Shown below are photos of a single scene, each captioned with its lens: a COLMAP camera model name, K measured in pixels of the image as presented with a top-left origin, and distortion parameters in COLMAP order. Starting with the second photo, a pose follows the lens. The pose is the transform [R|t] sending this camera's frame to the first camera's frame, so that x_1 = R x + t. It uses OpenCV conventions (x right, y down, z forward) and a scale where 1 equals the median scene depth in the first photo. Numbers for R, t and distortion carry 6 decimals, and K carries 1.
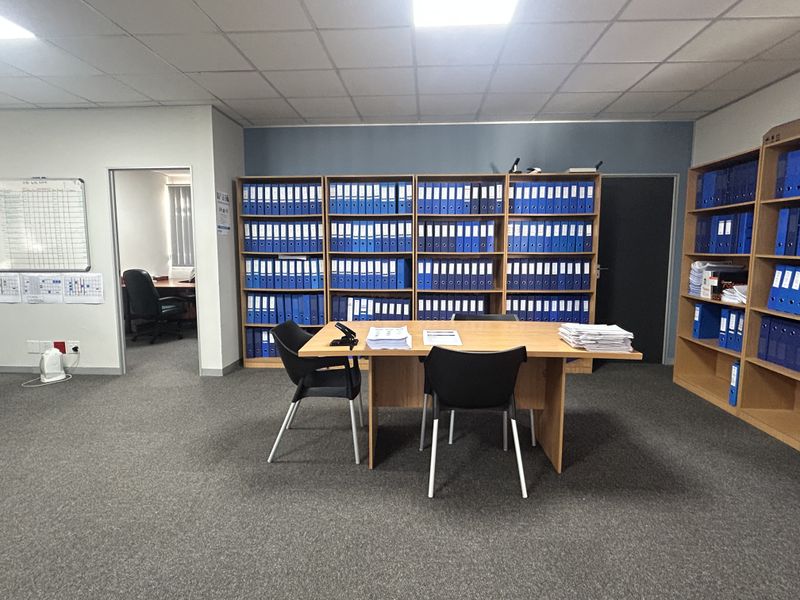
lens RADIAL K [[441.5, 0, 399.1], [0, 441.5, 299.0], [0, 0, 1]] dist [0.000238, -0.001325]
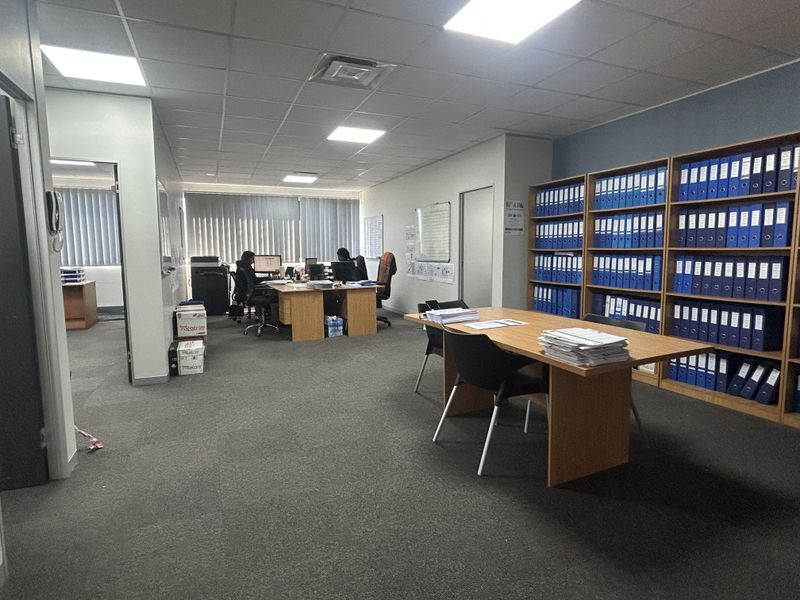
lens RADIAL K [[441.5, 0, 395.6], [0, 441.5, 296.2], [0, 0, 1]] dist [0.000238, -0.001325]
pose [[0.443731, 0.089759, -0.891654, 0.554620], [-0.093700, 0.994165, 0.053449, -0.009973], [0.891248, 0.059831, 0.449552, 0.154301]]
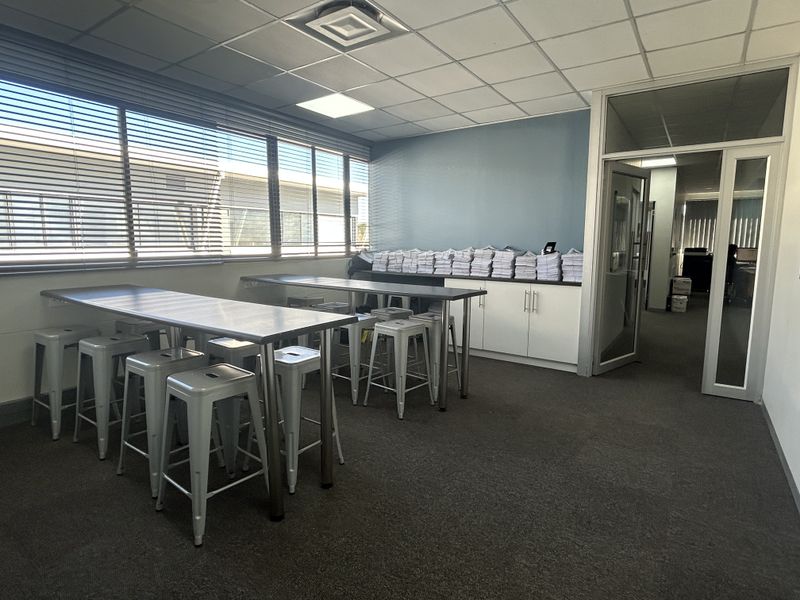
lens RADIAL K [[441.5, 0, 400.8], [0, 441.5, 298.0], [0, 0, 1]] dist [0.000238, -0.001325]
pose [[-0.509011, 0.106975, -0.854087, 1.307978], [-0.101357, 0.977895, 0.182888, -0.011269], [0.854772, 0.179660, -0.486916, 0.115987]]
